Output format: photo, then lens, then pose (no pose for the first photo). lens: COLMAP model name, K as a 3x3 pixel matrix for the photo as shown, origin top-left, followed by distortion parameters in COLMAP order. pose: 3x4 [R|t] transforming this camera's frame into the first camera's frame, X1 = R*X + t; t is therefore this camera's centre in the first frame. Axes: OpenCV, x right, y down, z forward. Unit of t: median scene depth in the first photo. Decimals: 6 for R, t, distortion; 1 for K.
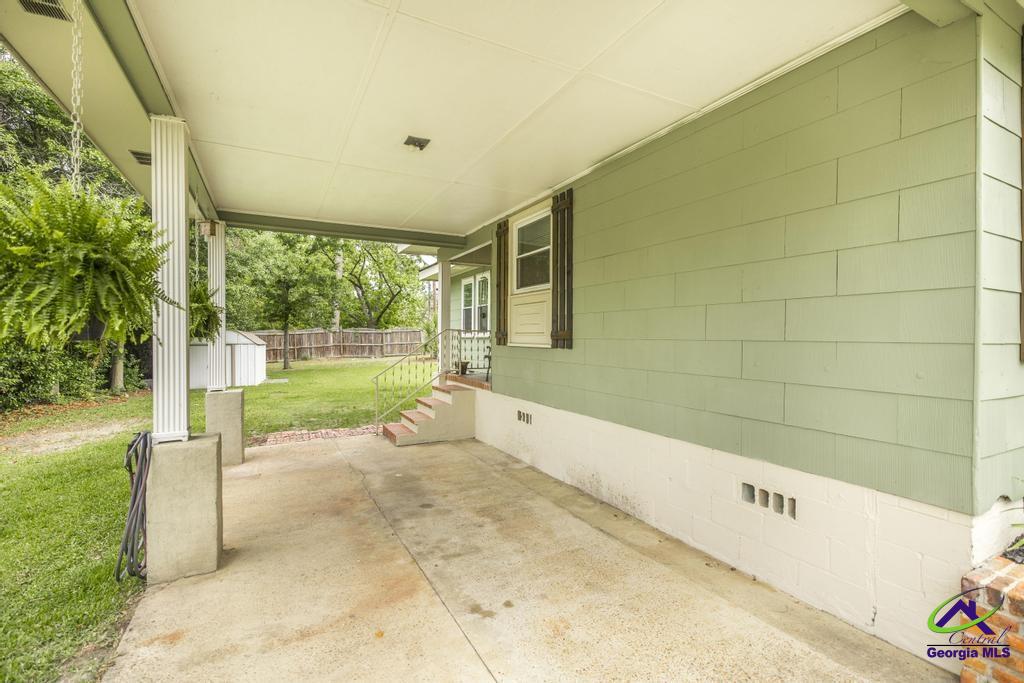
lens RADIAL K [[461.9, 0, 516.9], [0, 461.9, 341.4], [0, 0, 1]] dist [-0.000732, 0.000000]
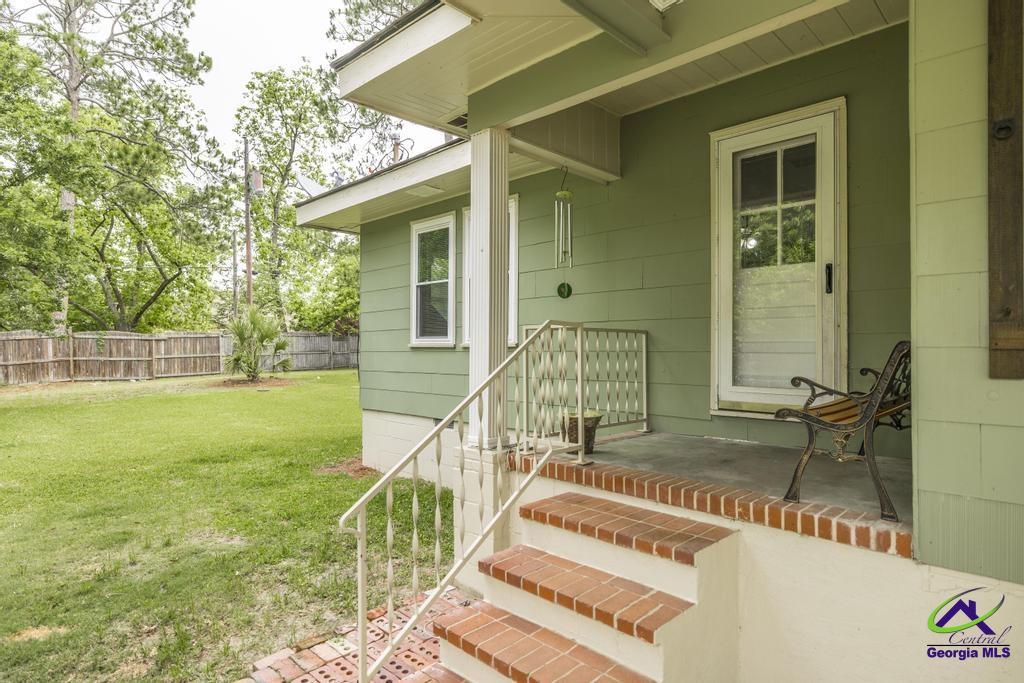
lens RADIAL K [[563.6, 0, 508.9], [0, 563.6, 343.0], [0, 0, 1]] dist [0.002891, -0.001607]
pose [[0.951592, -0.000285, 0.307363, -0.086544], [0.004603, 0.999901, -0.013325, -0.001789], [-0.307329, 0.014094, 0.951499, 0.183612]]
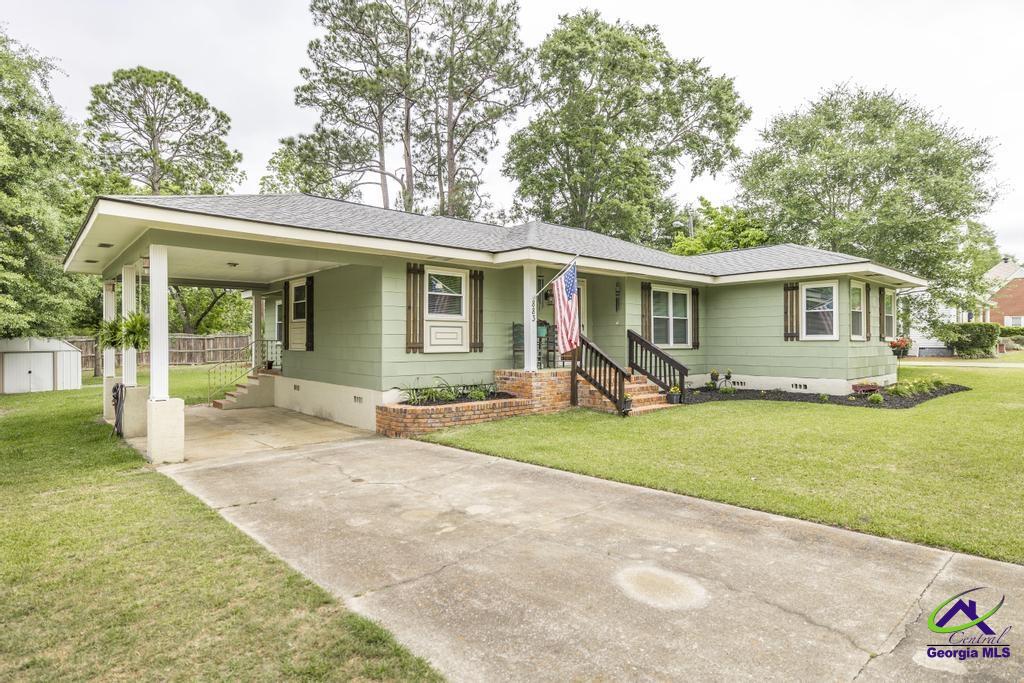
lens RADIAL K [[554.2, 0, 514.9], [0, 554.2, 338.9], [0, 0, 1]] dist [0.000057, 0.001072]
pose [[0.972498, -0.003567, 0.232885, 0.074007], [0.006312, 0.999919, -0.011043, -0.001114], [-0.232827, 0.012210, 0.972442, -0.293522]]
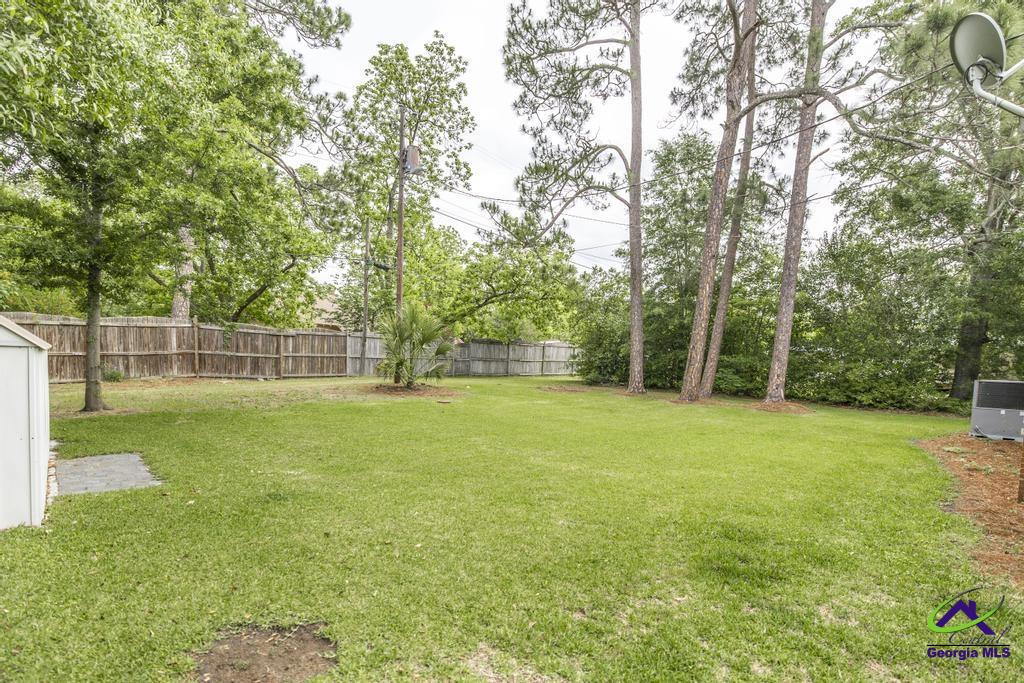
lens RADIAL K [[511.7, 0, 532.5], [0, 511.7, 390.4], [0, 0, 1]] dist [0.005511, 0.000666]
pose [[0.947707, 0.027577, 0.317947, -0.237997], [-0.046981, 0.997461, 0.053523, 0.001034], [-0.315663, -0.065662, 0.946597, 0.392683]]
